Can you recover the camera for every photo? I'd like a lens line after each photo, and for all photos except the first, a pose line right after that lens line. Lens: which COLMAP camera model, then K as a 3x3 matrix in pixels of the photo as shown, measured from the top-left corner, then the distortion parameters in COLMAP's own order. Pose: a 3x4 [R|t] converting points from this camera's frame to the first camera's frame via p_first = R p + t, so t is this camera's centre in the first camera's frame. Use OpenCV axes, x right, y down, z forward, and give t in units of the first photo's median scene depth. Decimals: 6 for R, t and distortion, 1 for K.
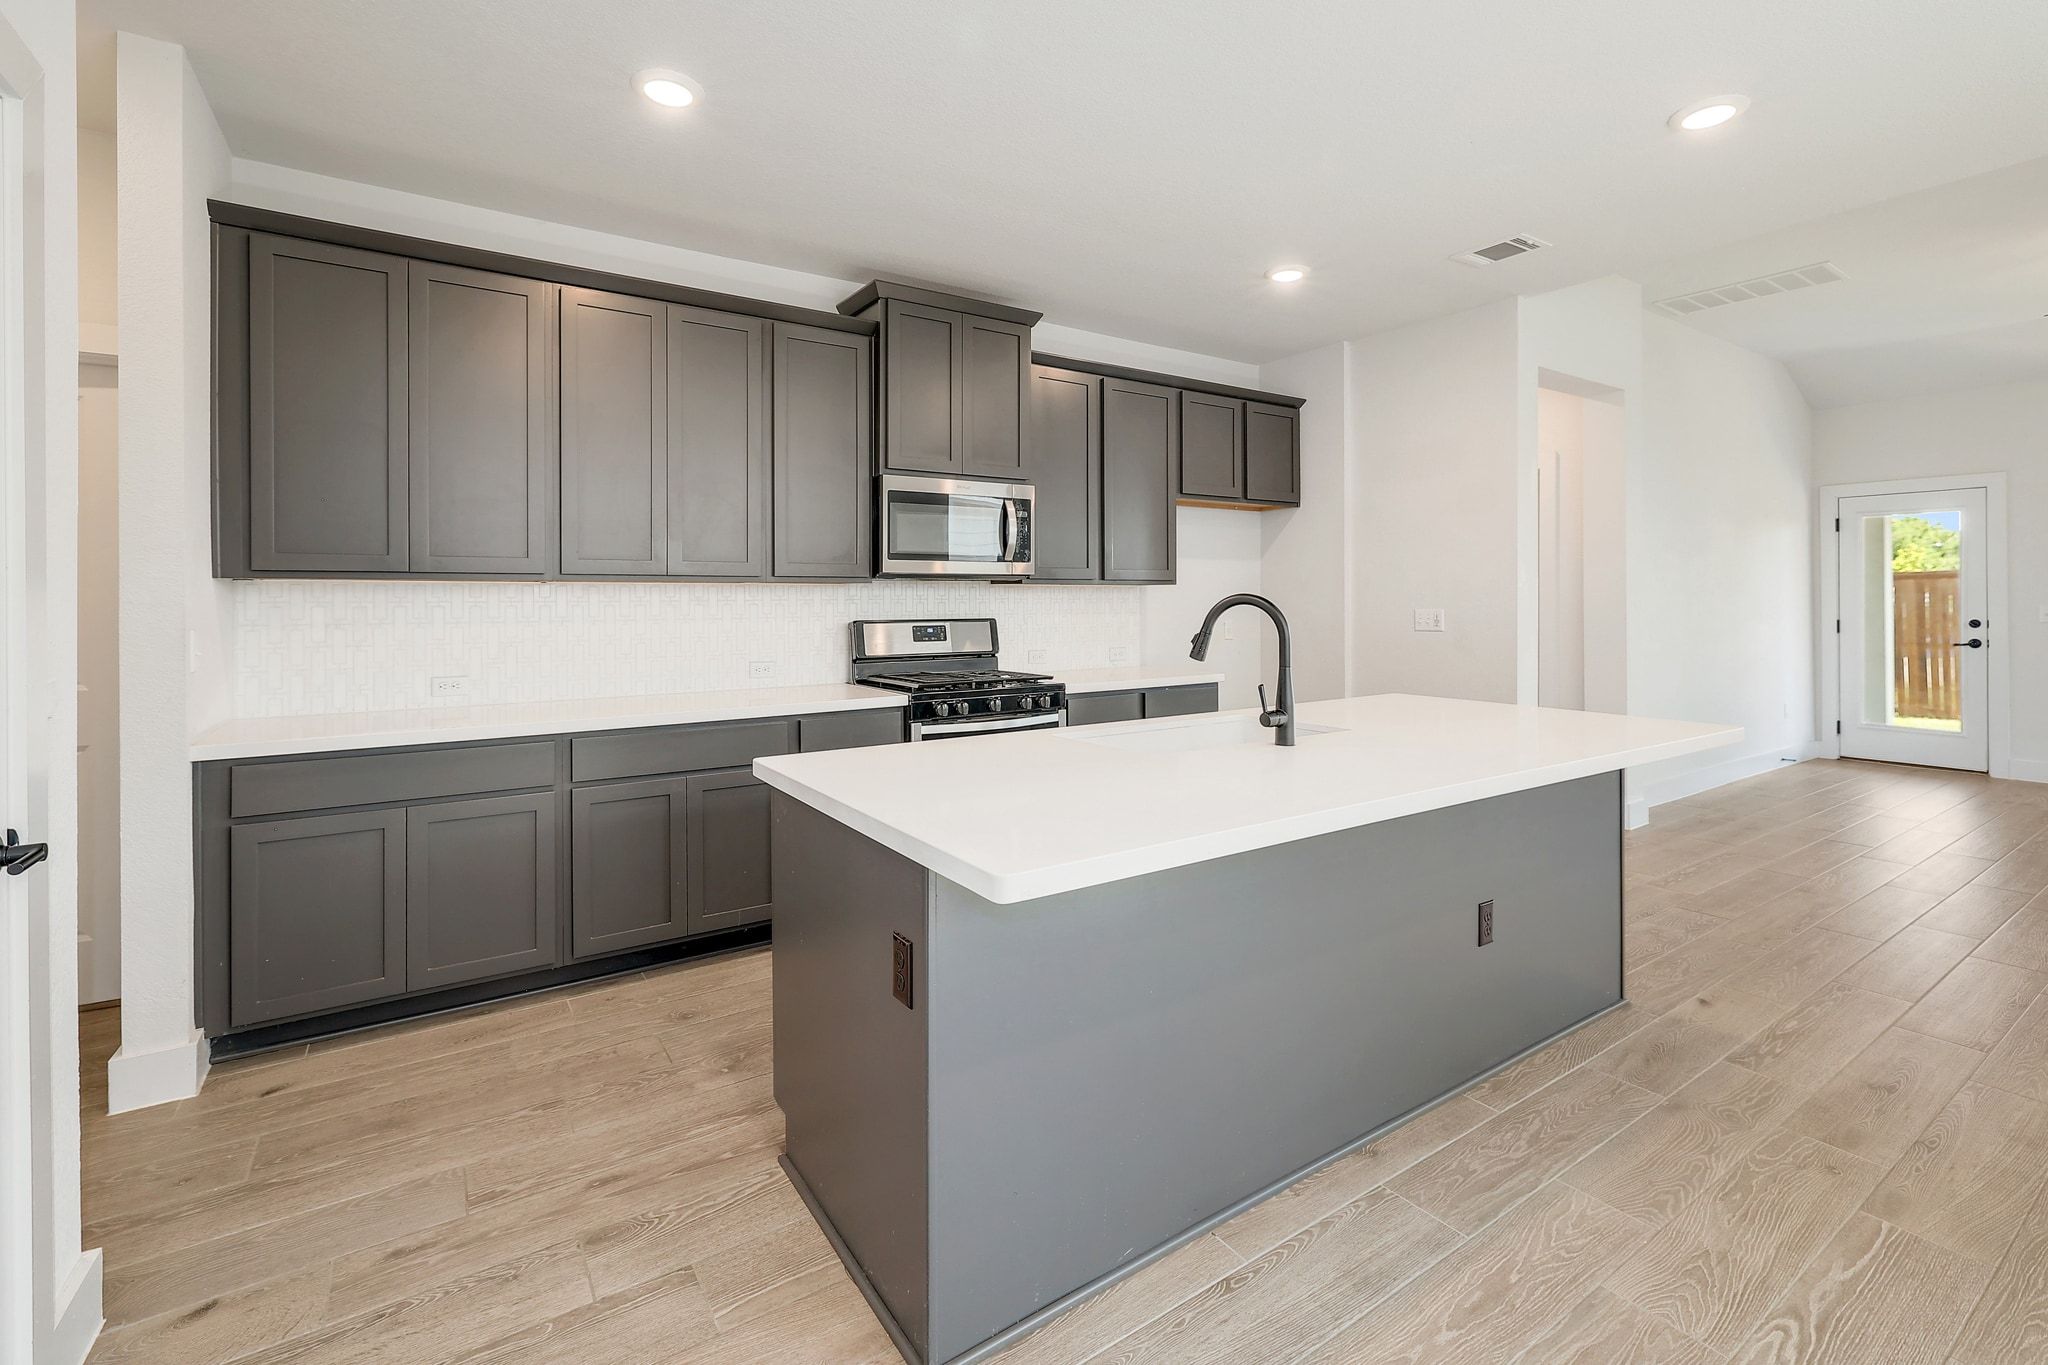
lens RADIAL K [[901.8, 0, 1026.7], [0, 901.8, 594.8], [0, 0, 1]] dist [0.000969, 0.000230]
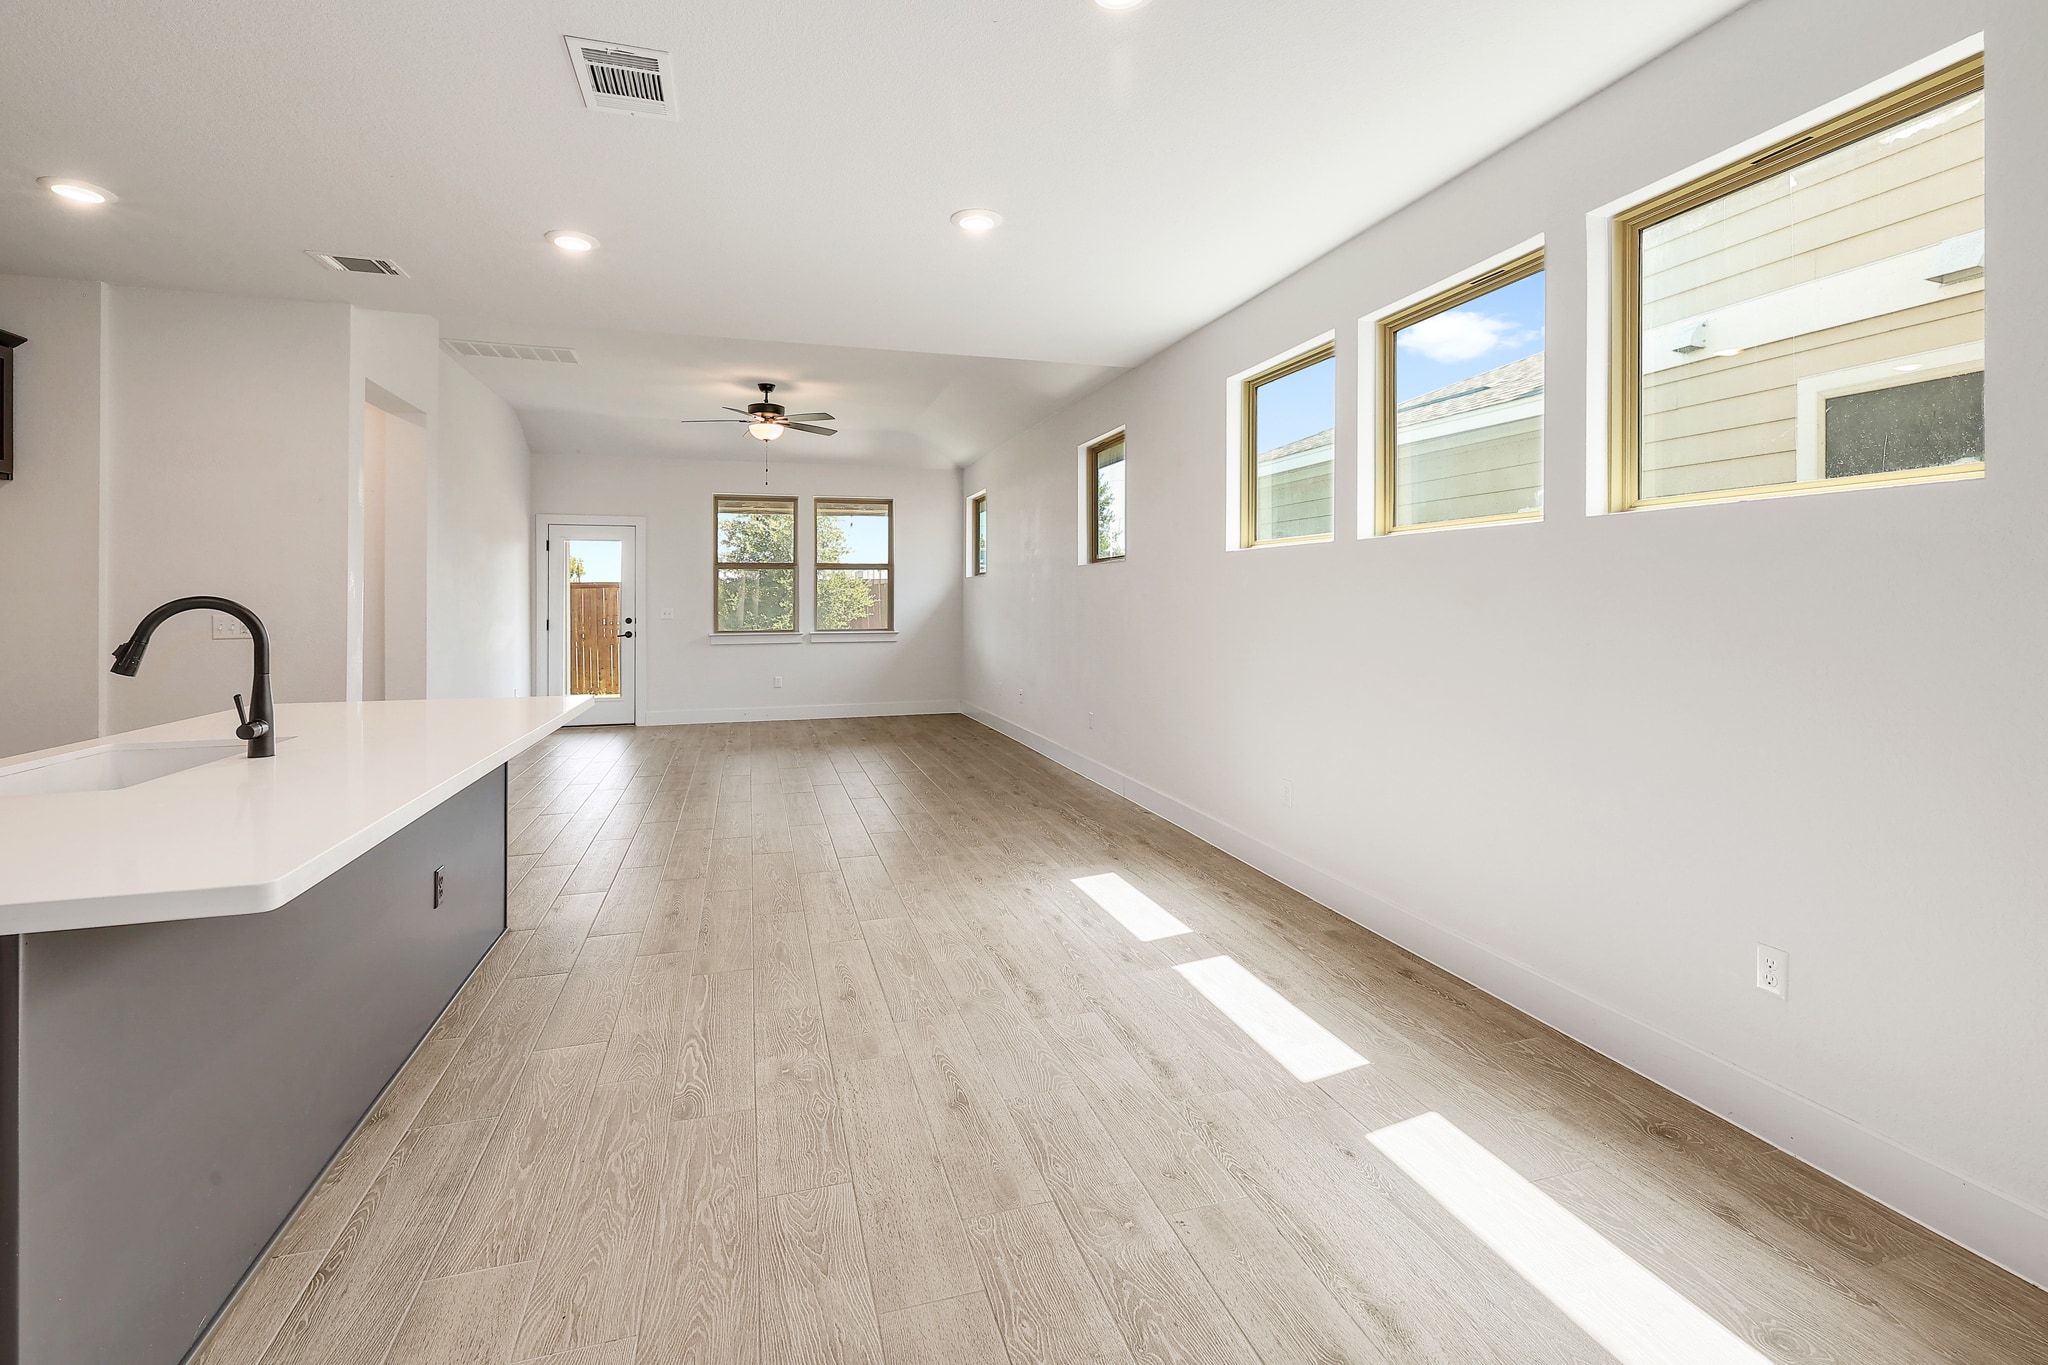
lens RADIAL K [[903.7, 0, 1022.8], [0, 903.7, 592.6], [0, 0, 1]] dist [-0.001378, -0.000005]
pose [[0.290579, 0.011234, 0.956785, -0.234249], [-0.003436, 0.999937, -0.010697, 0.001380], [-0.956845, -0.000179, 0.290600, -0.023122]]
